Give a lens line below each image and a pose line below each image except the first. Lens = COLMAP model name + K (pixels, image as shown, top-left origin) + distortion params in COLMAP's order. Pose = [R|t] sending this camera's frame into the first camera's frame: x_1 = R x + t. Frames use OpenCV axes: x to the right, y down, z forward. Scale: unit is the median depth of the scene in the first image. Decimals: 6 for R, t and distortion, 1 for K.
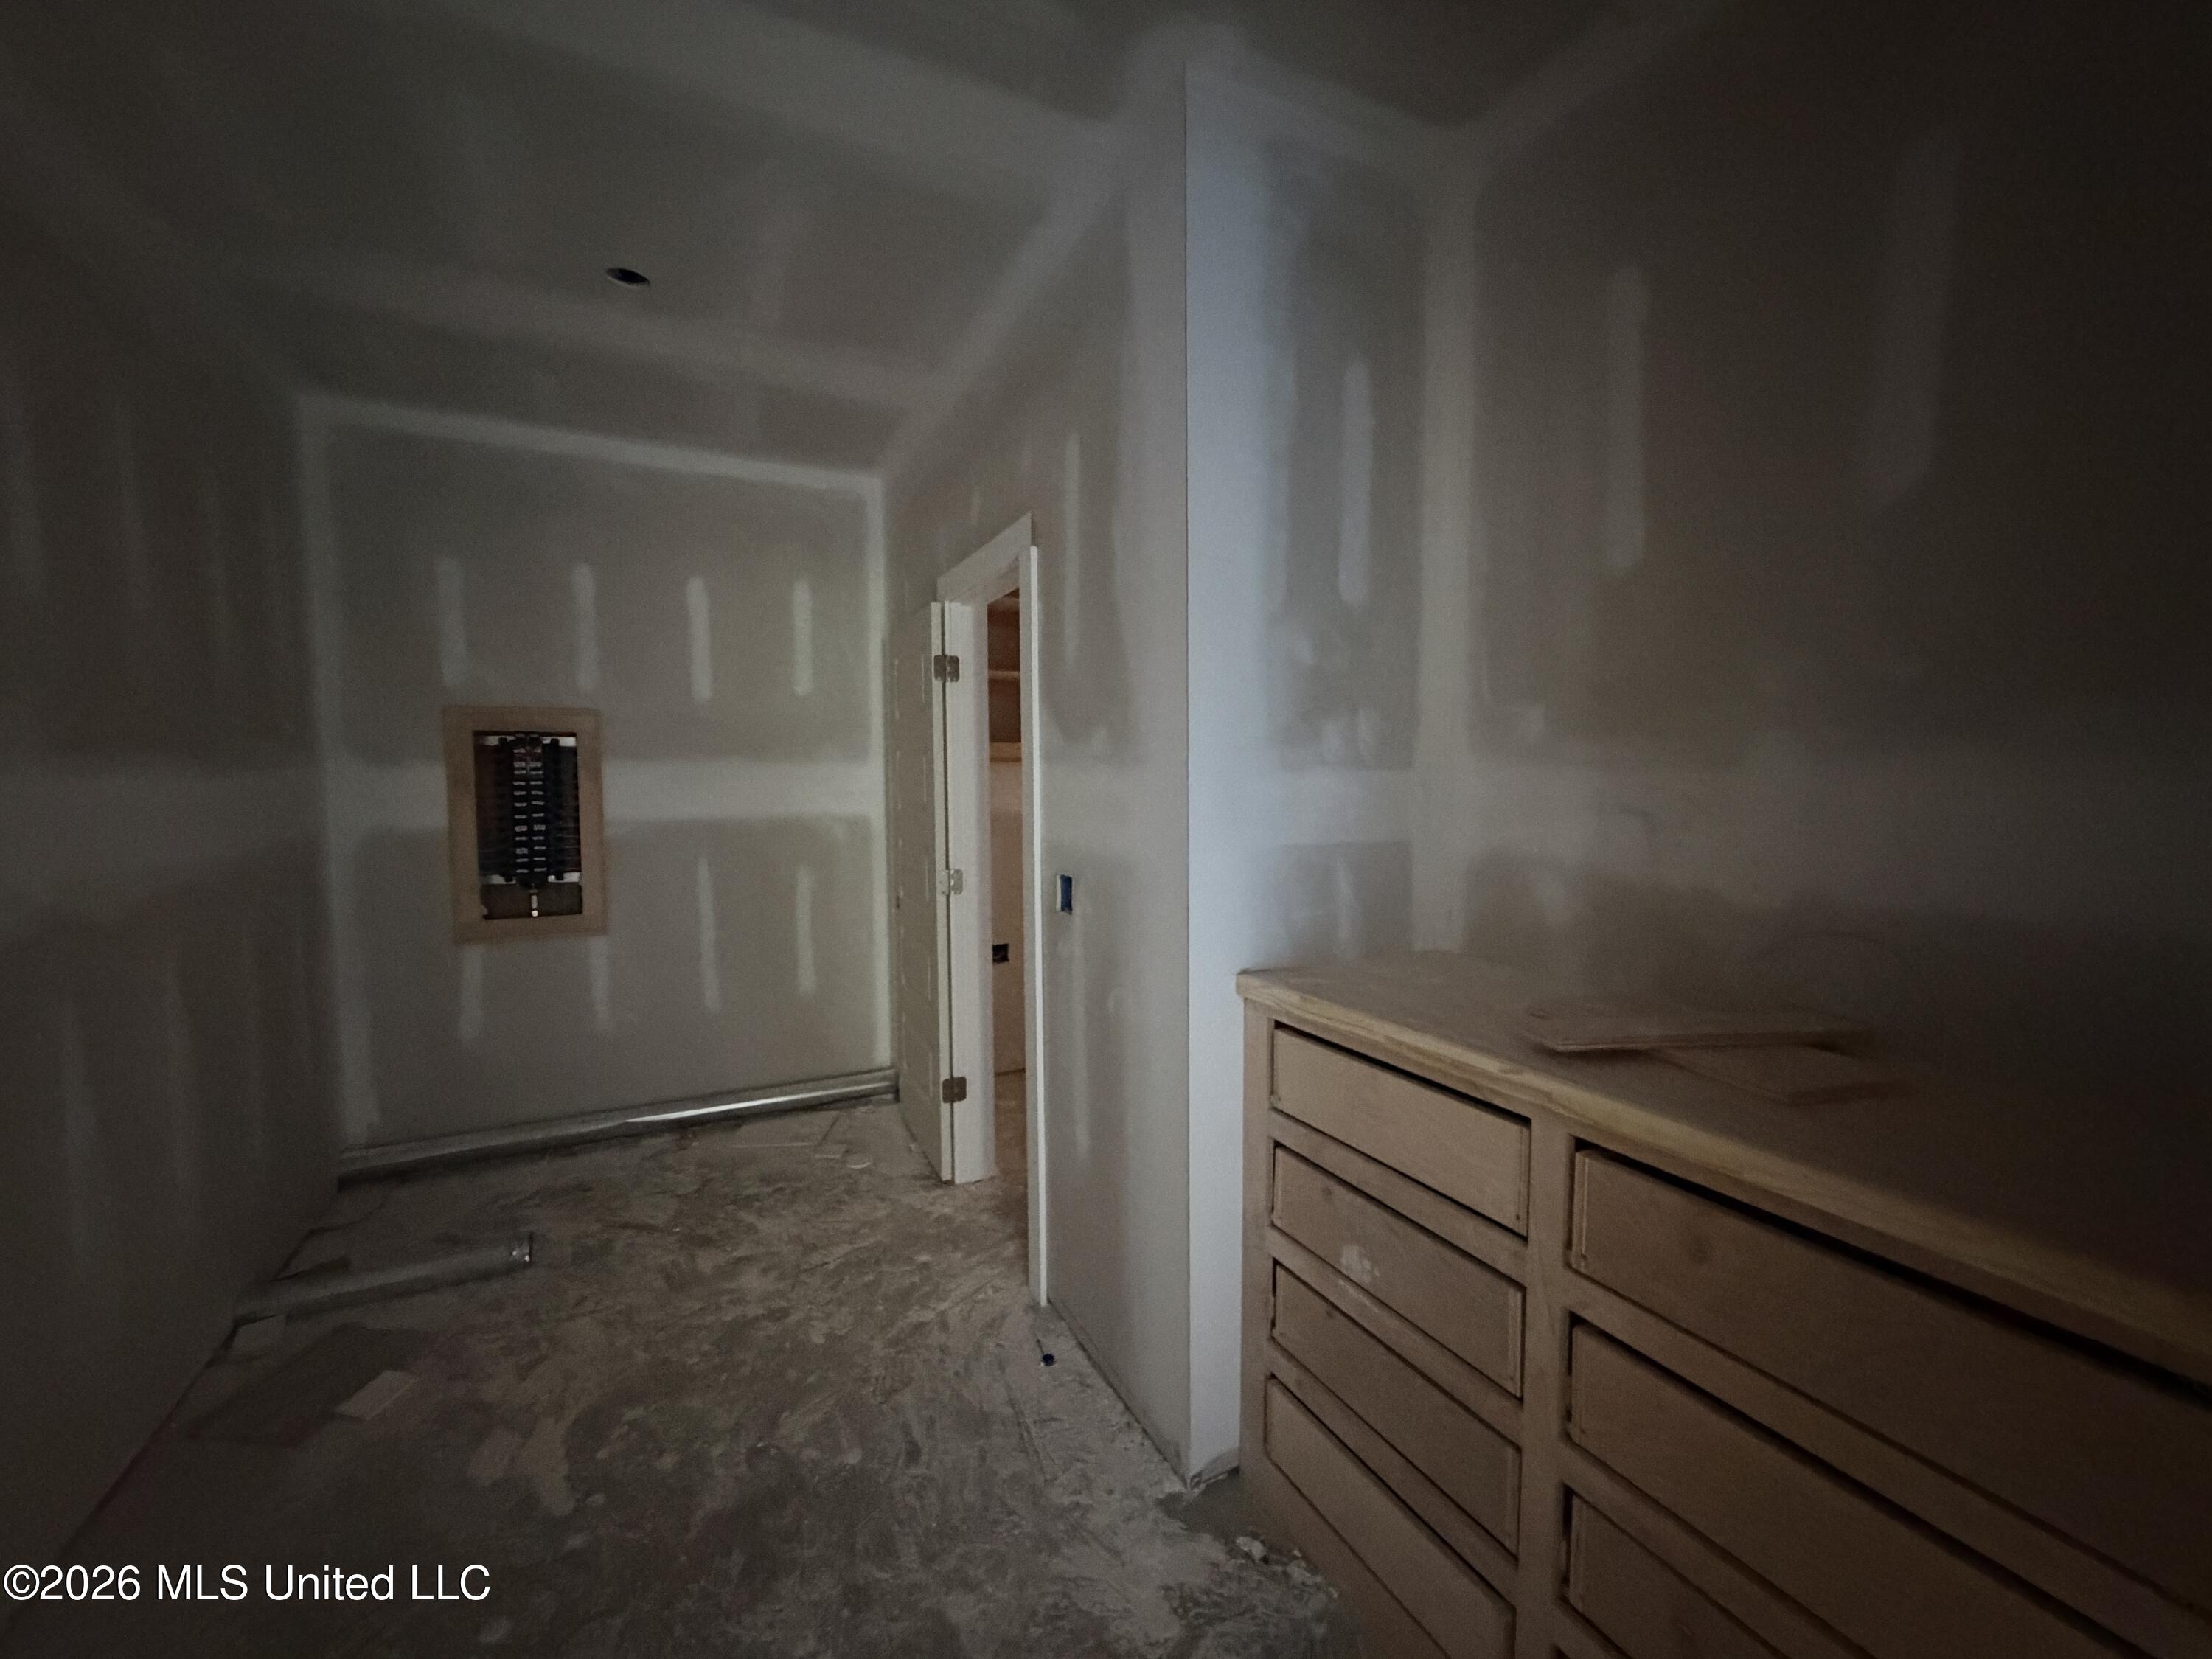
lens RADIAL K [[879.7, 0, 1106.1], [0, 879.7, 833.9], [0, 0, 1]] dist [-0.000721, -0.000494]
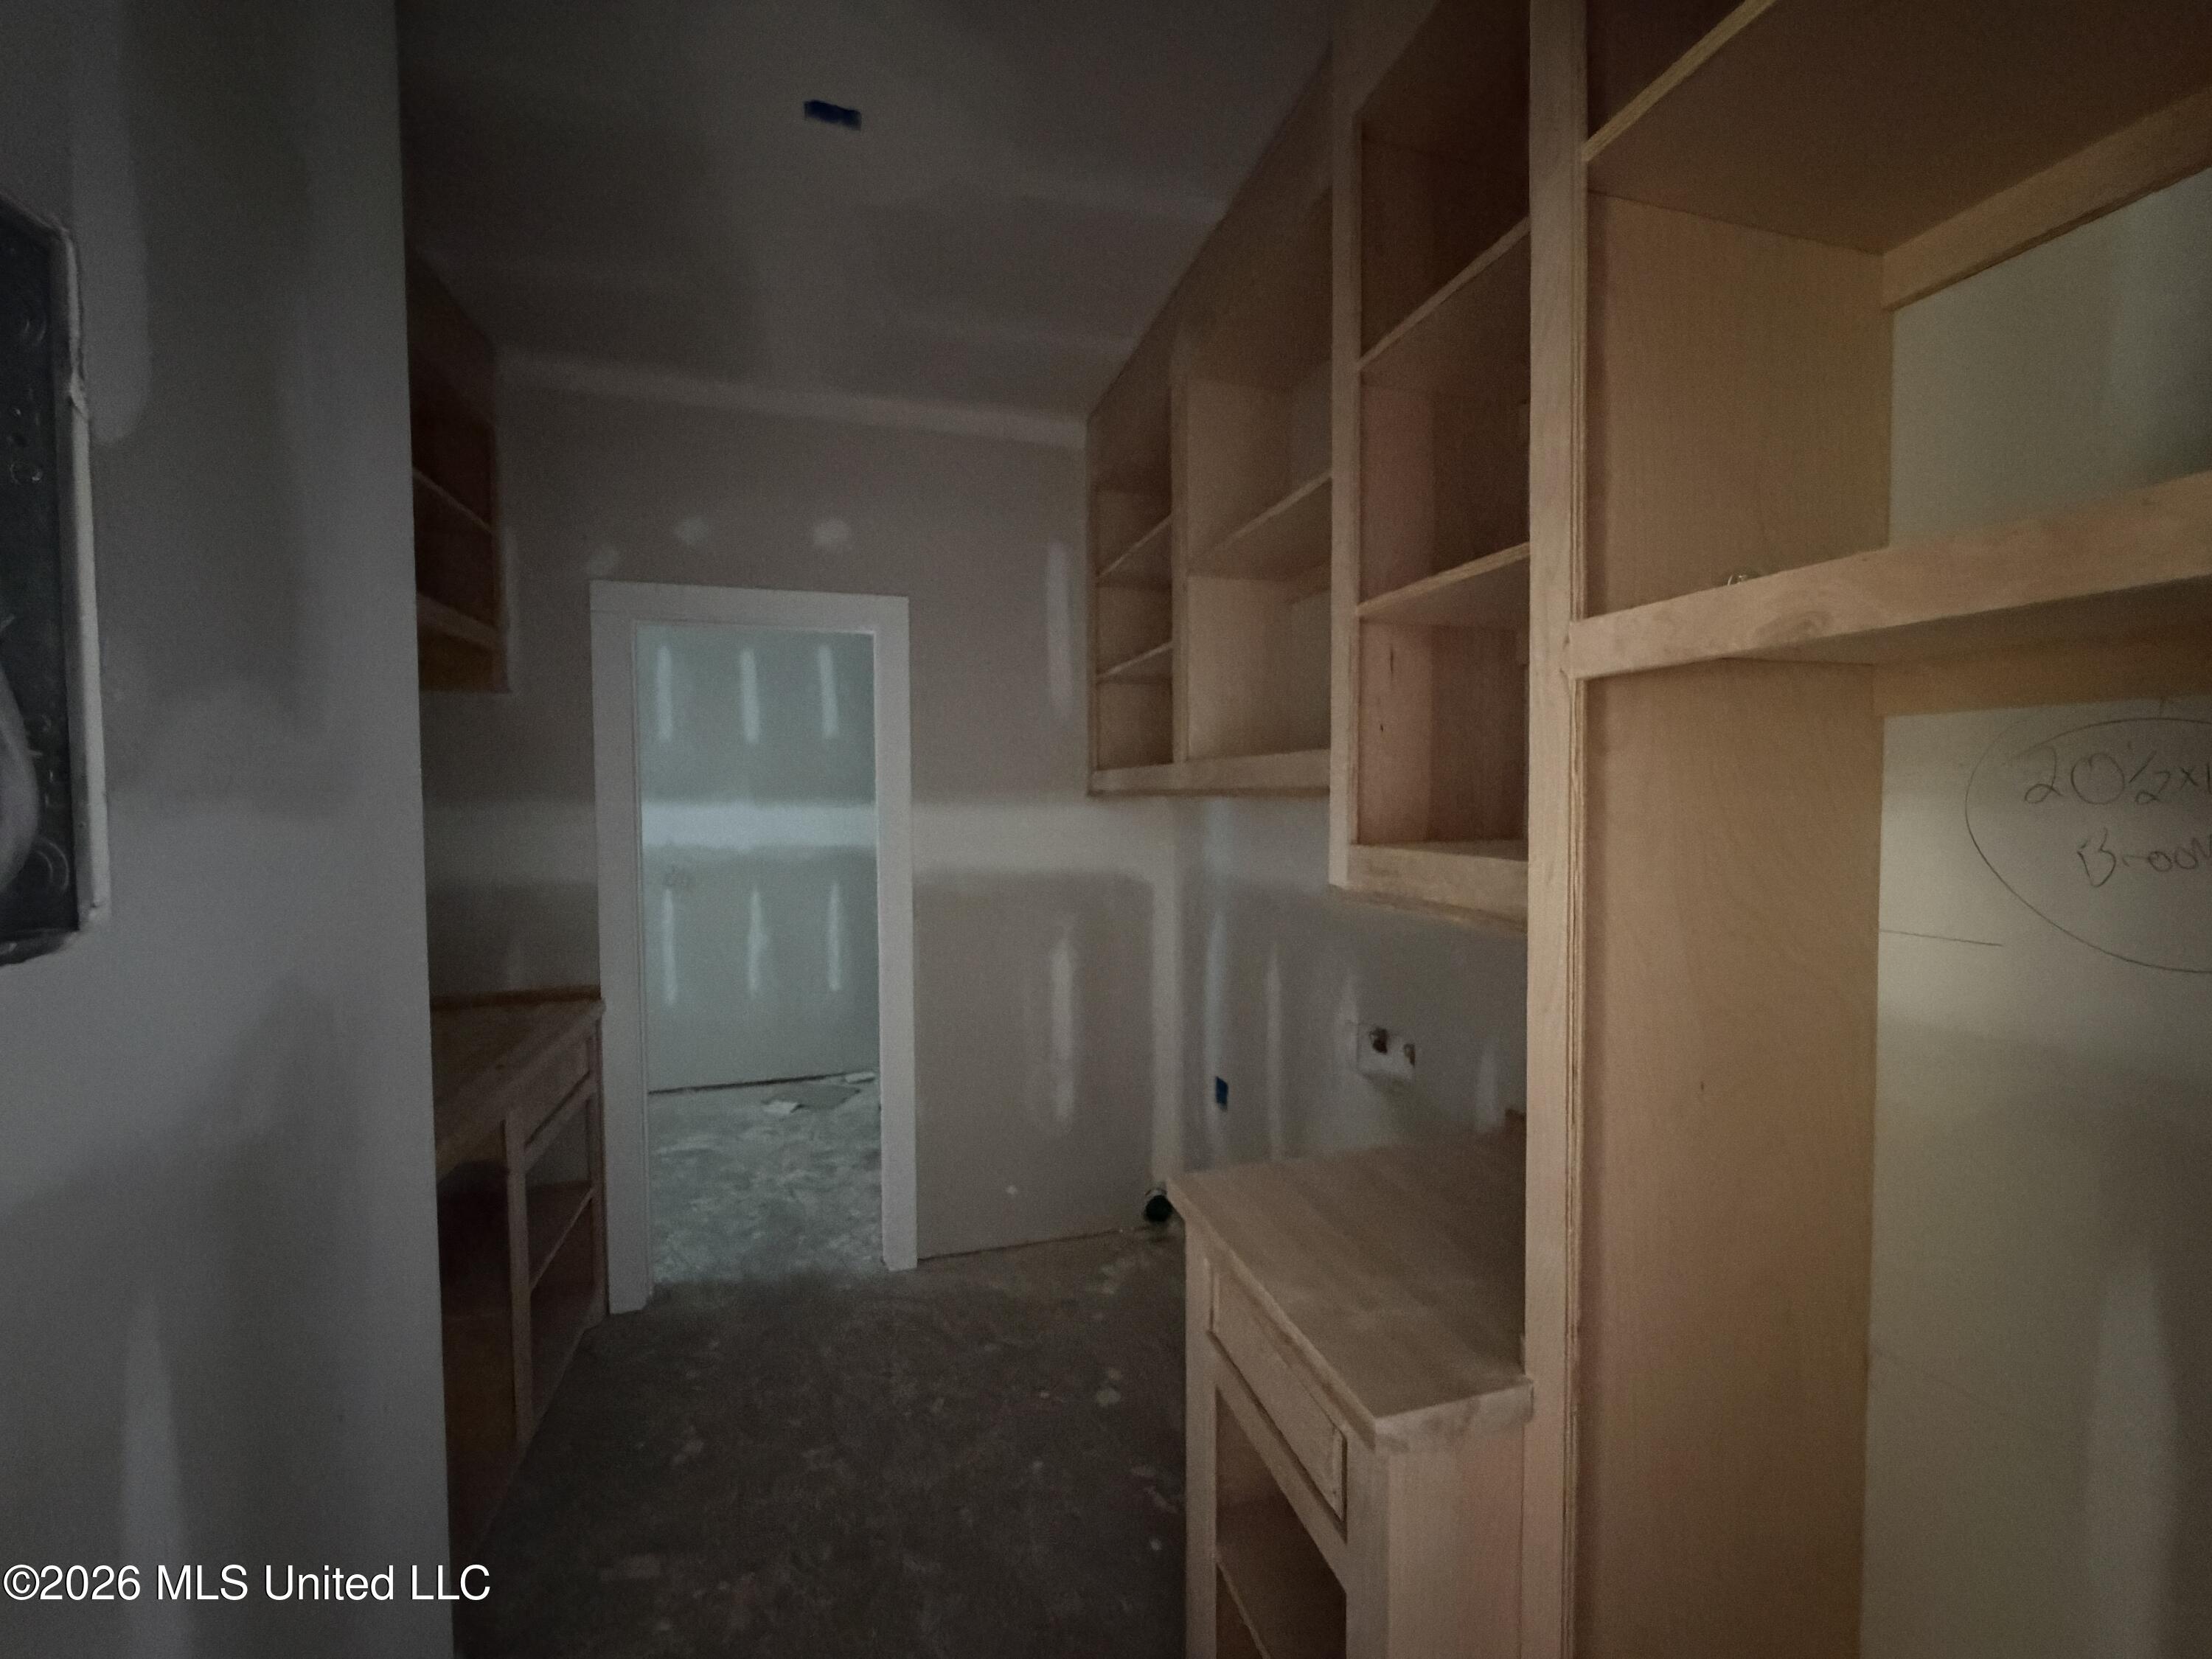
lens RADIAL K [[879.7, 0, 1102.7], [0, 879.7, 830.1], [0, 0, 1]] dist [-0.000721, -0.000494]
pose [[-0.184887, 0.035002, -0.982136, 0.870155], [-0.066322, 0.996643, 0.048004, -0.137383], [0.980519, 0.074013, -0.181945, 1.712245]]
